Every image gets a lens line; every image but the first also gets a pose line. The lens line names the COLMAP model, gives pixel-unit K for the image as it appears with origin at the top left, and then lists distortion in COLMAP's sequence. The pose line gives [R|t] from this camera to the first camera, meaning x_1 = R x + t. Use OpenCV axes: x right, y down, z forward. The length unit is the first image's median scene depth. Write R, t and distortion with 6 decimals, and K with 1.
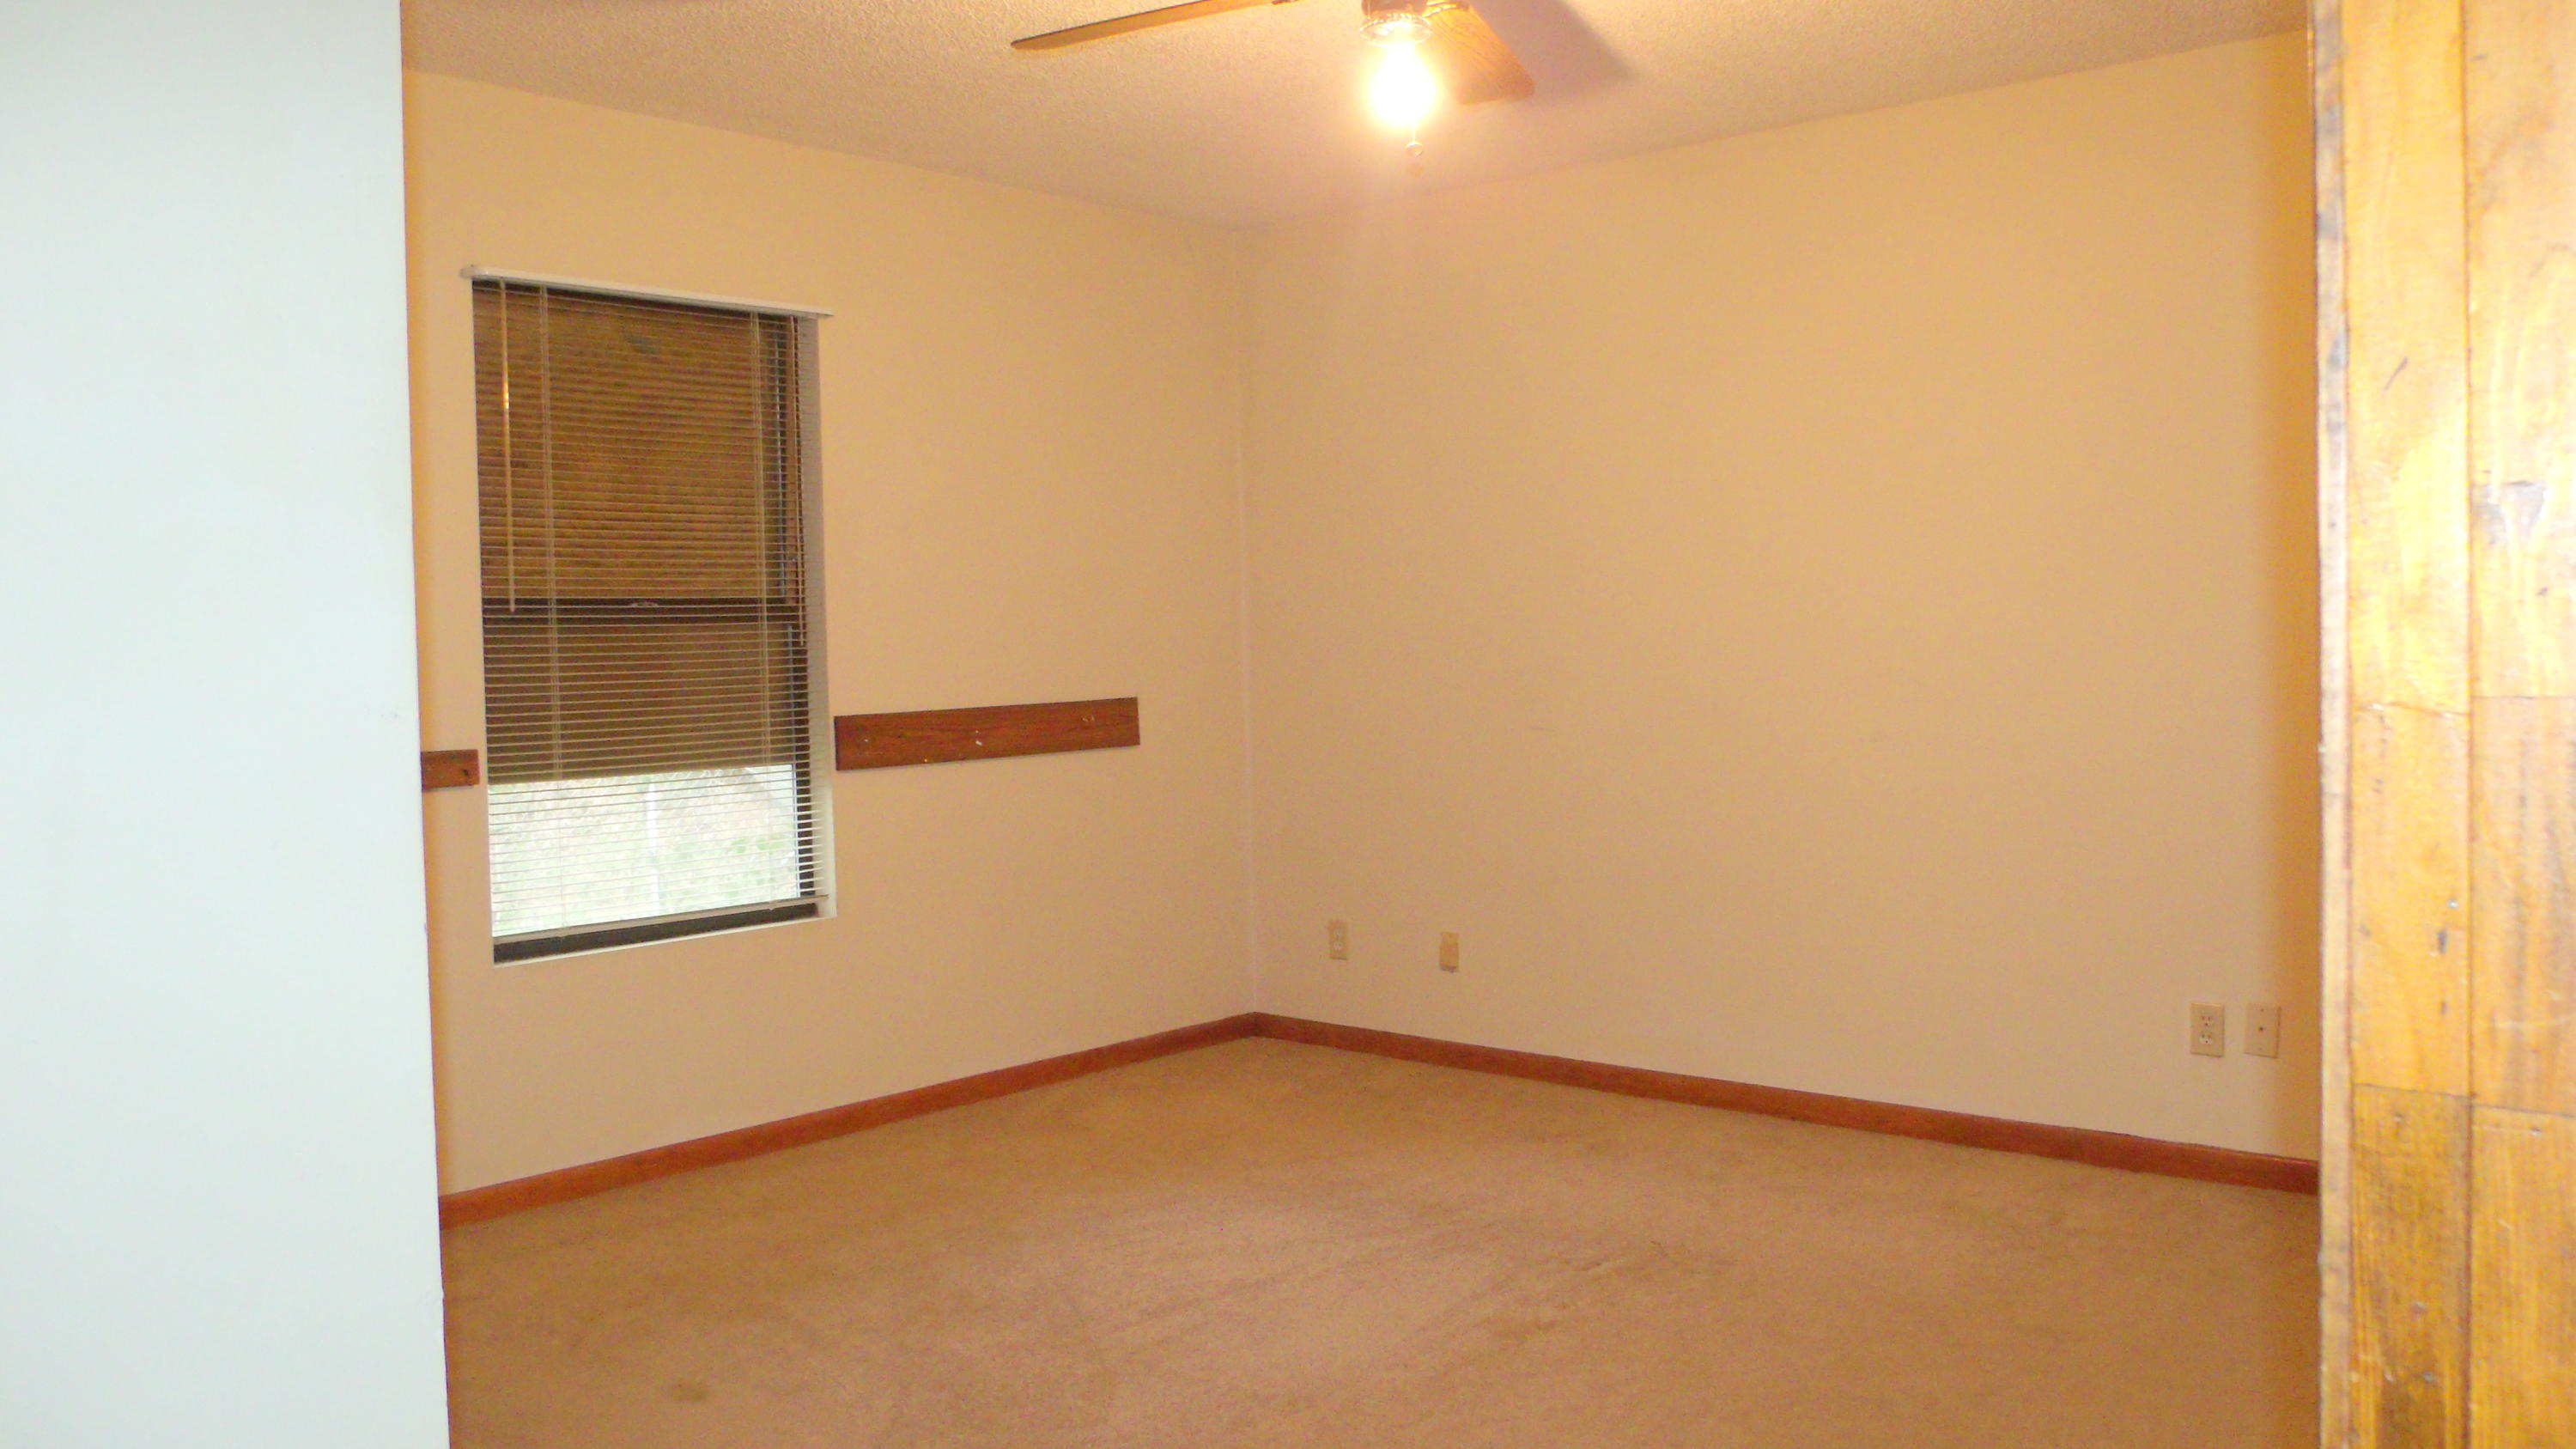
lens RADIAL K [[2051.4, 0, 1298.1], [0, 2051.4, 715.0], [0, 0, 1]] dist [-0.036933, -0.002305]
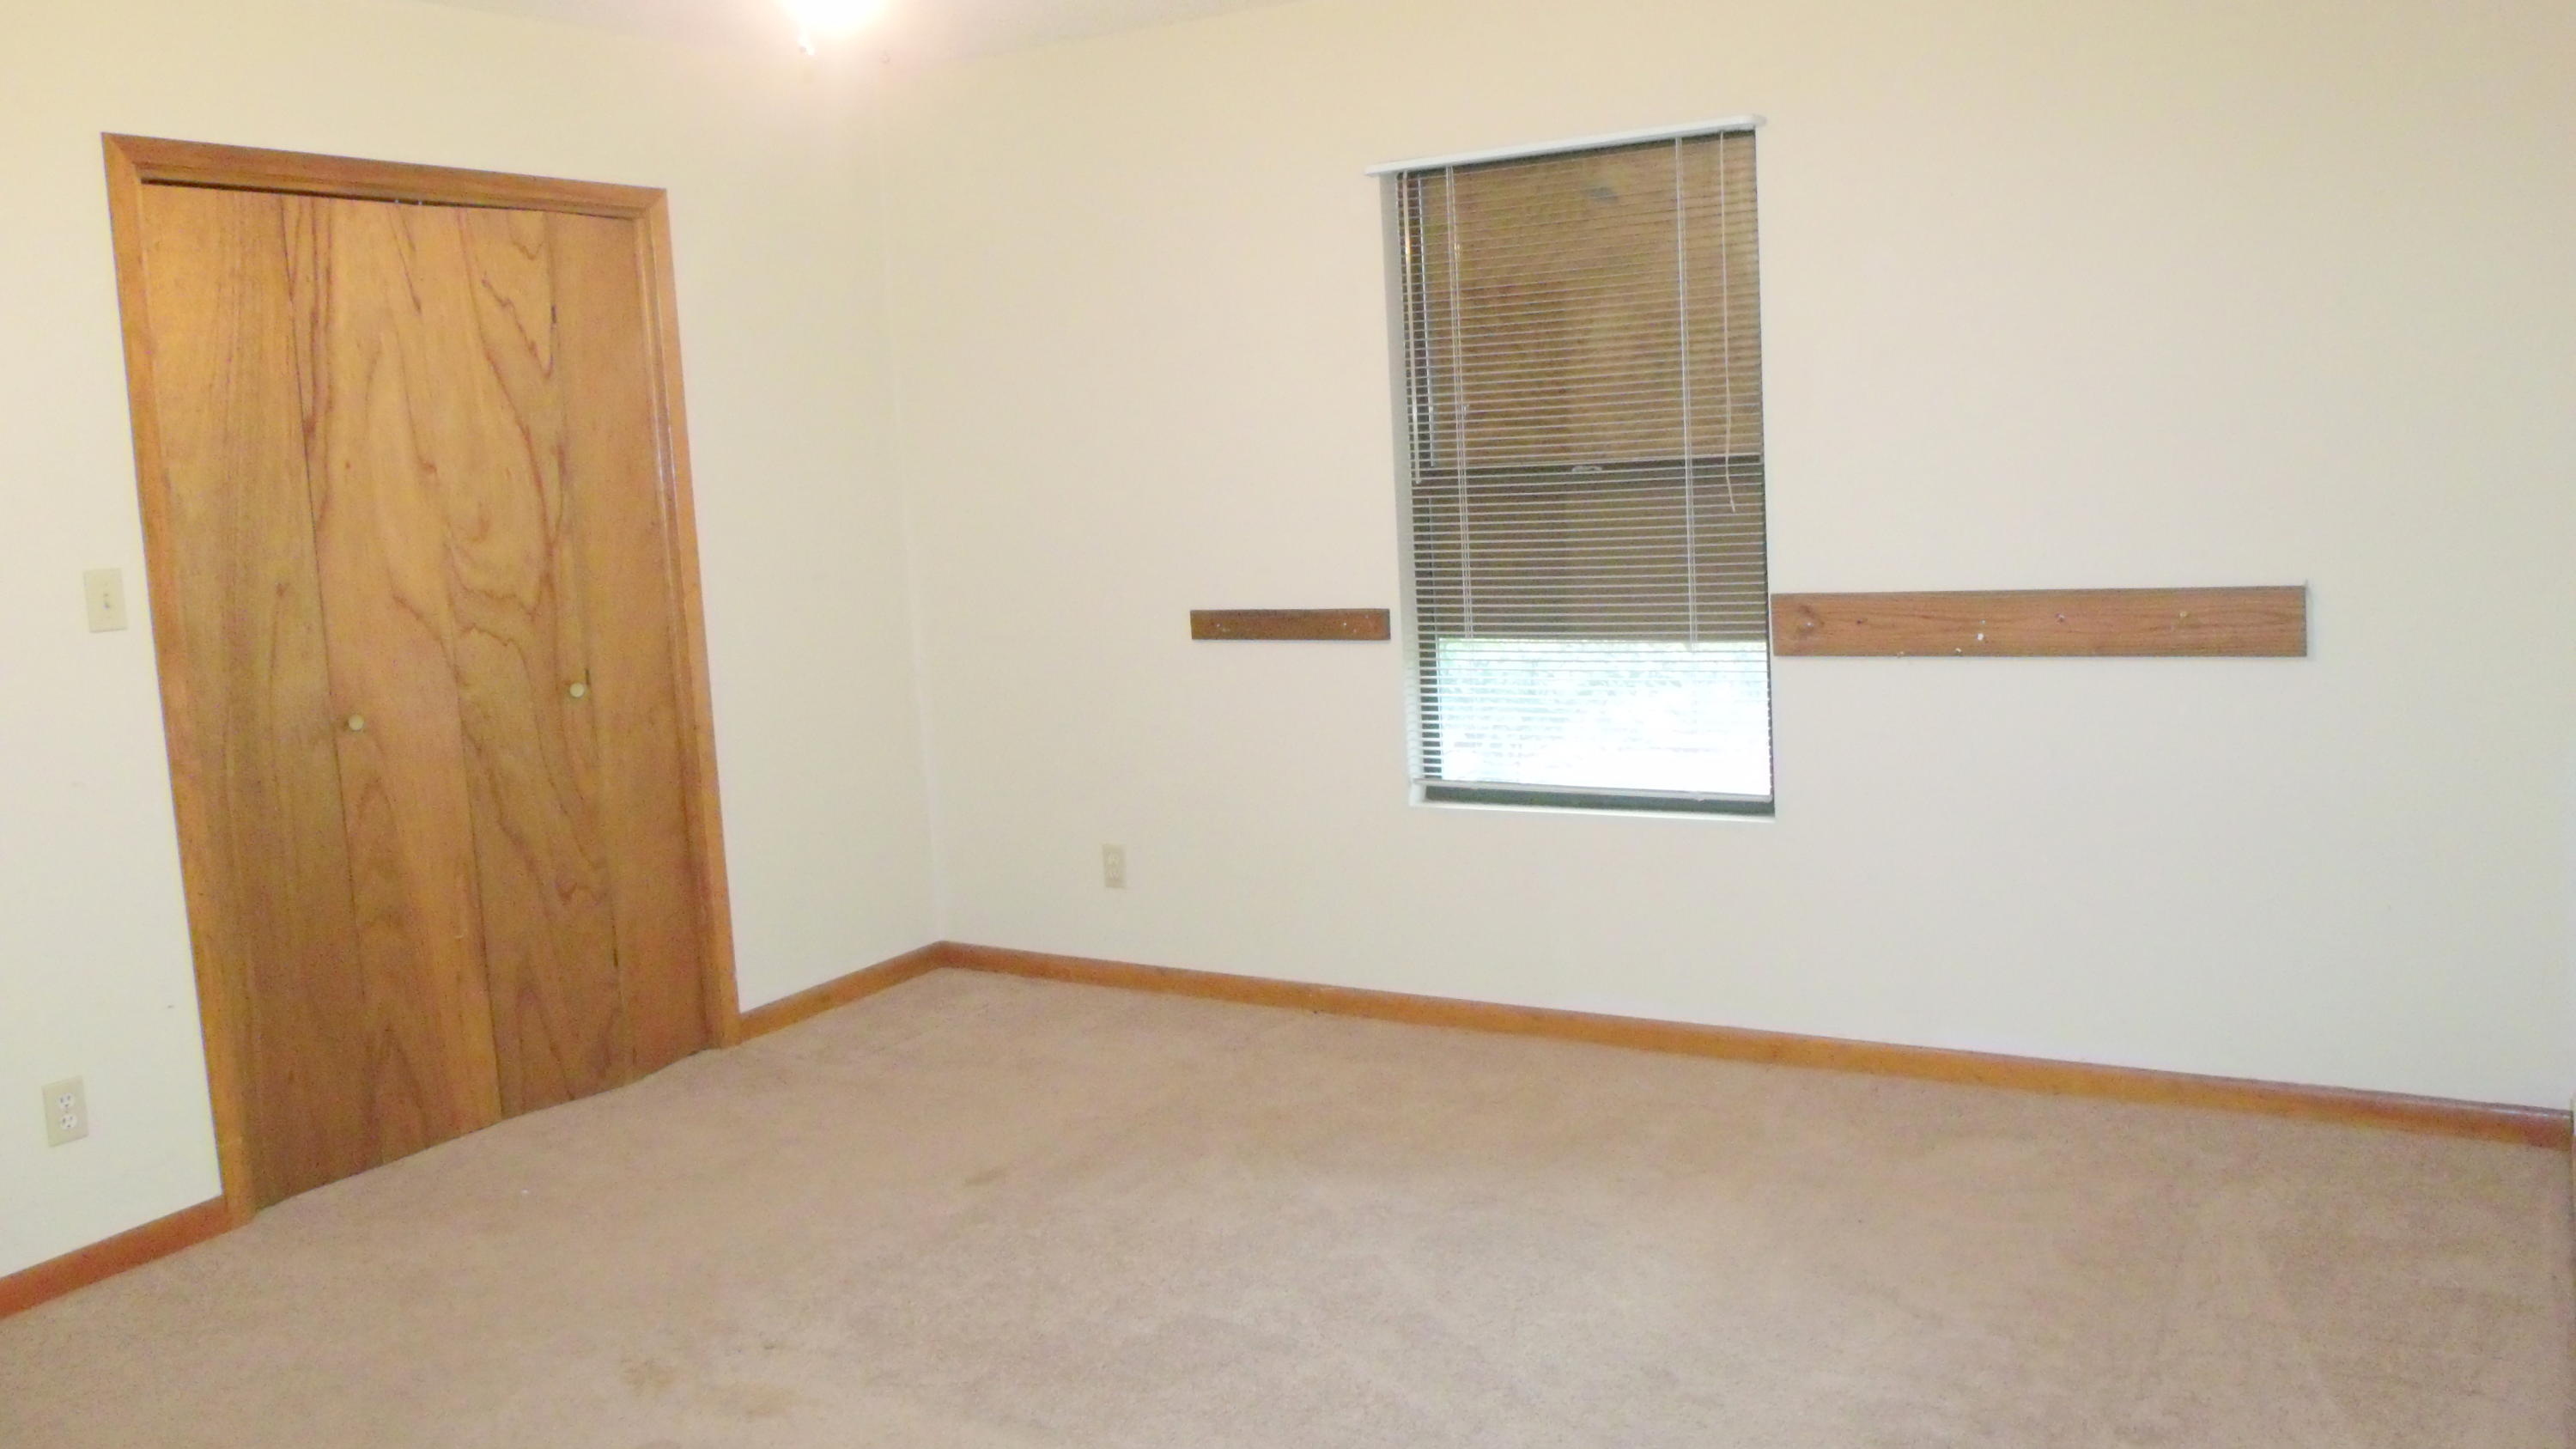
lens RADIAL K [[2051.4, 0, 1307.1], [0, 2051.4, 739.2], [0, 0, 1]] dist [-0.036933, -0.002305]
pose [[0.183531, 0.124050, -0.975155, 0.638033], [-0.010041, 0.992190, 0.124328, -0.047366], [0.982963, -0.013026, 0.183343, 0.689804]]
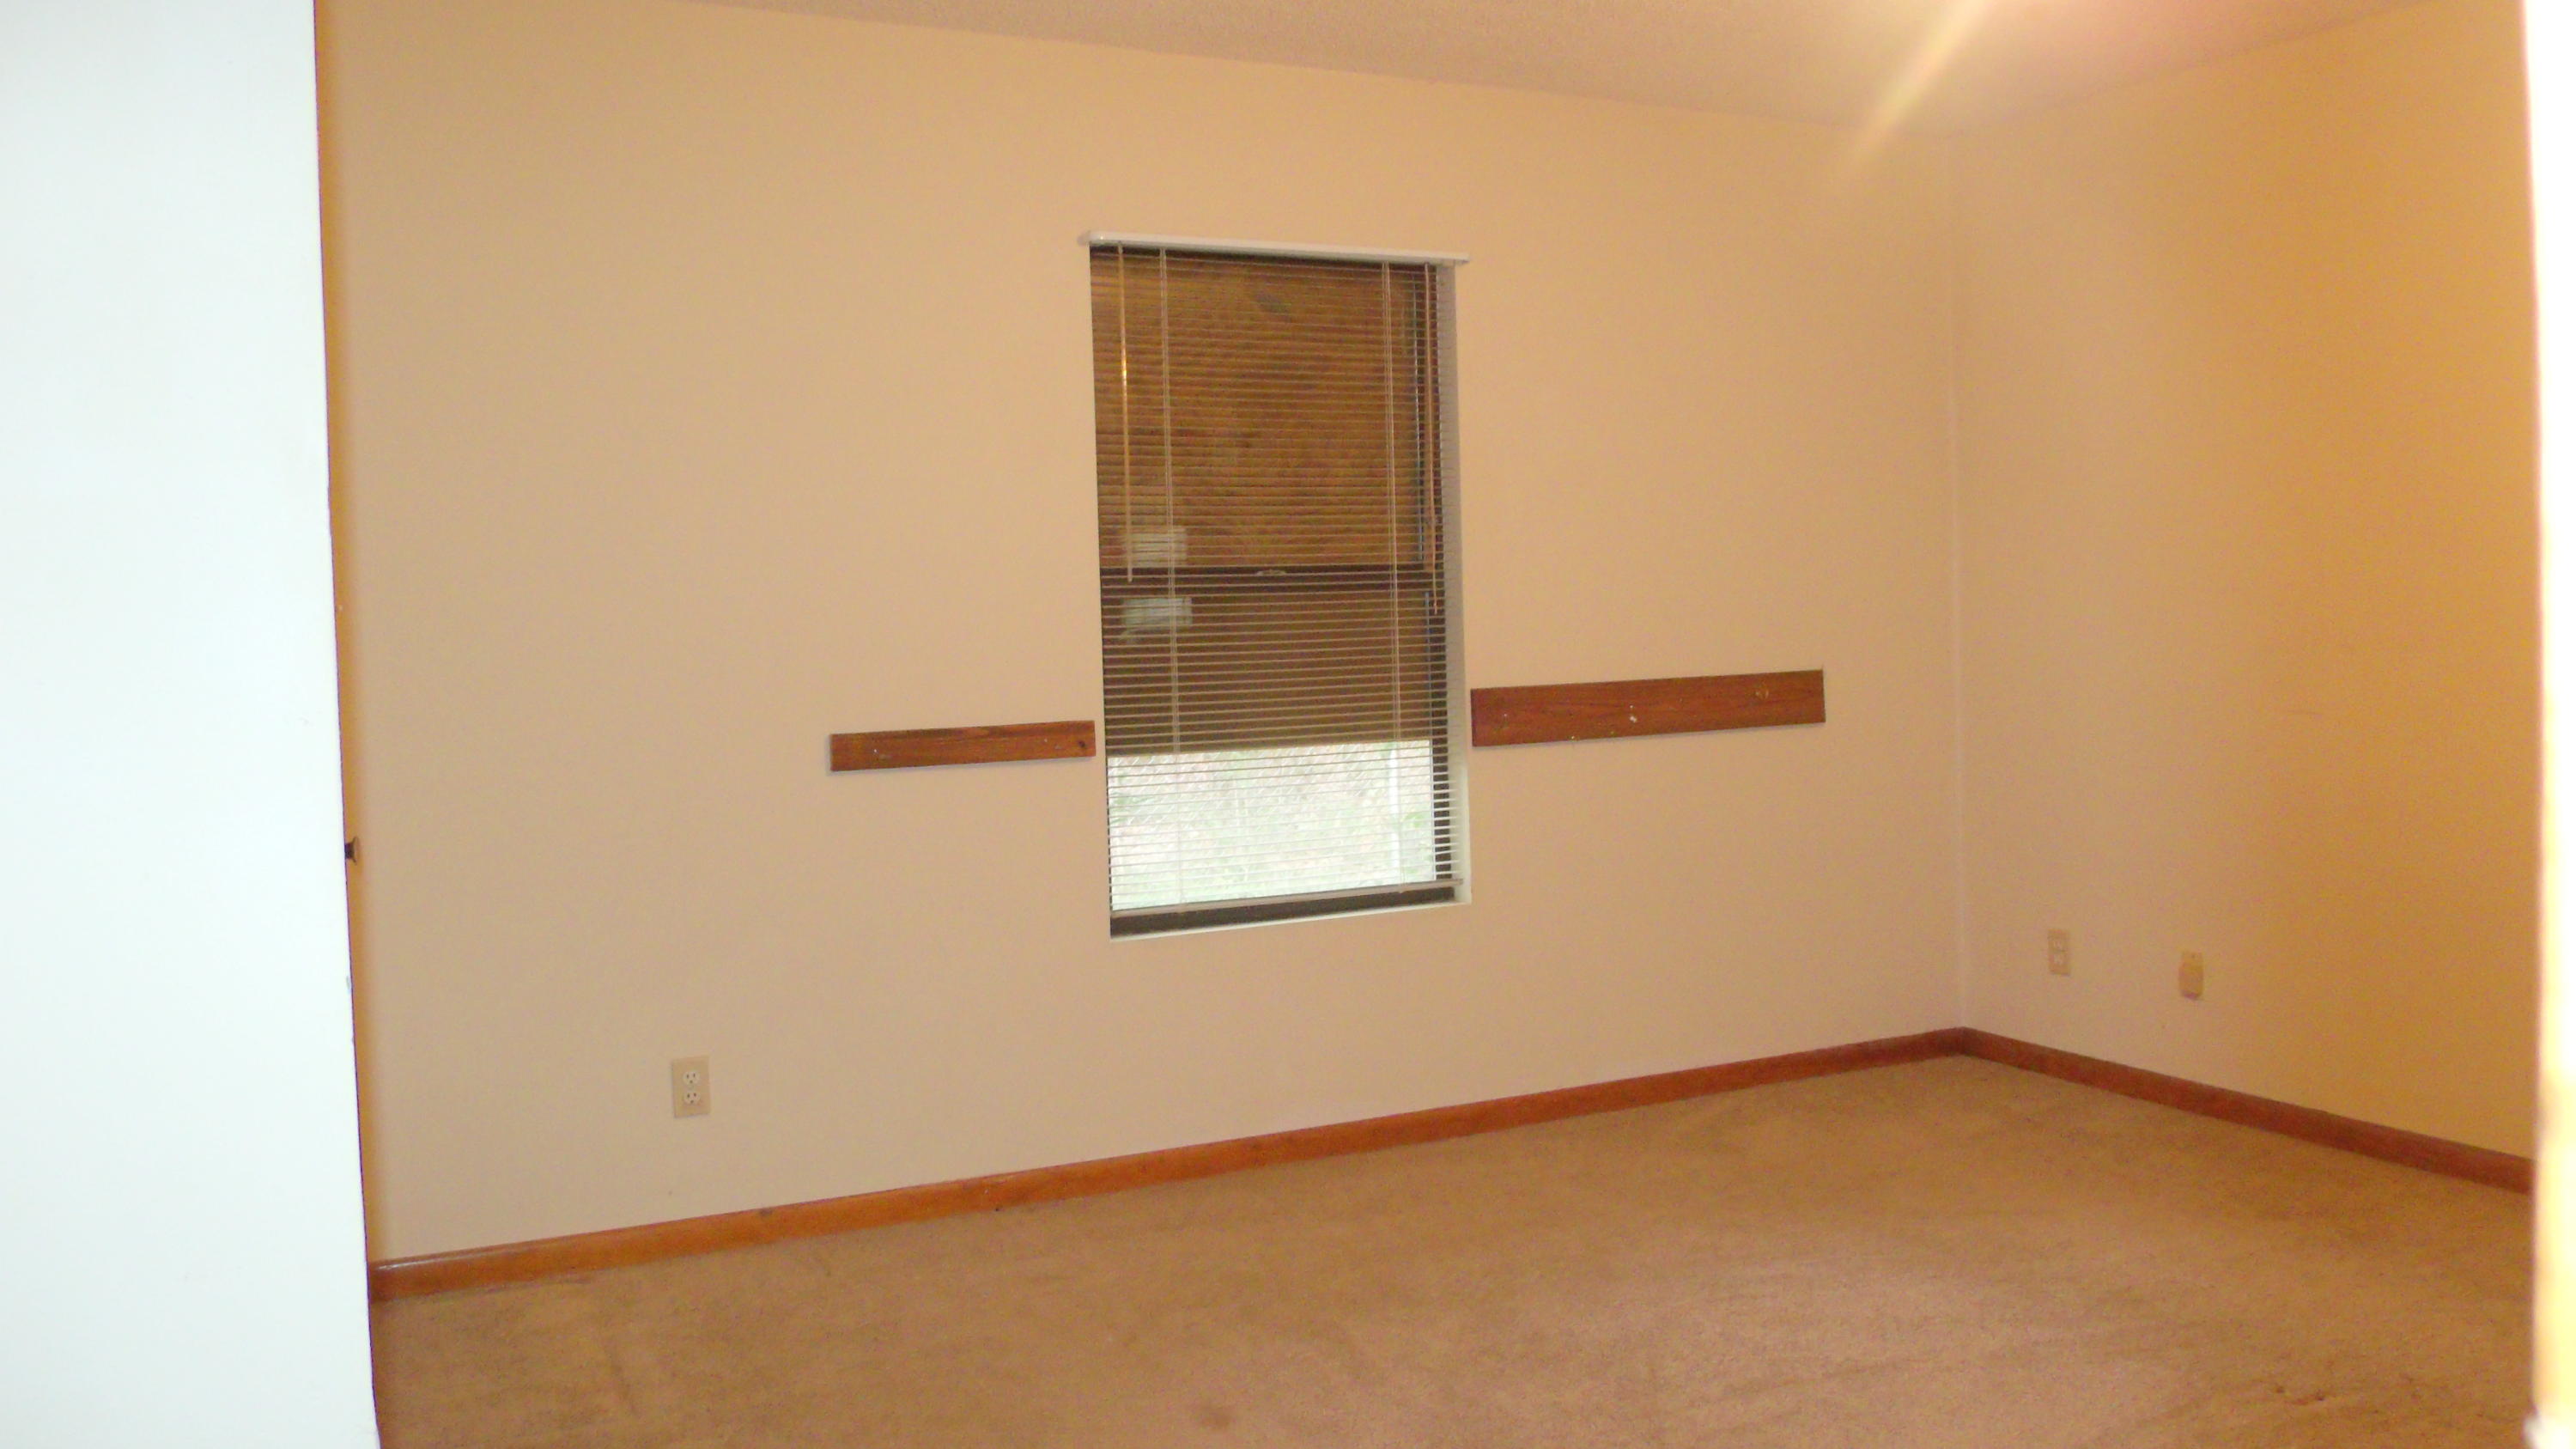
lens RADIAL K [[2051.4, 0, 1281.5], [0, 2051.4, 715.4], [0, 0, 1]] dist [-0.036933, -0.002305]
pose [[0.921503, 0.014587, -0.388096, 0.062827], [-0.007258, 0.999767, 0.020345, -0.006311], [0.388302, -0.015931, 0.921394, 0.106533]]
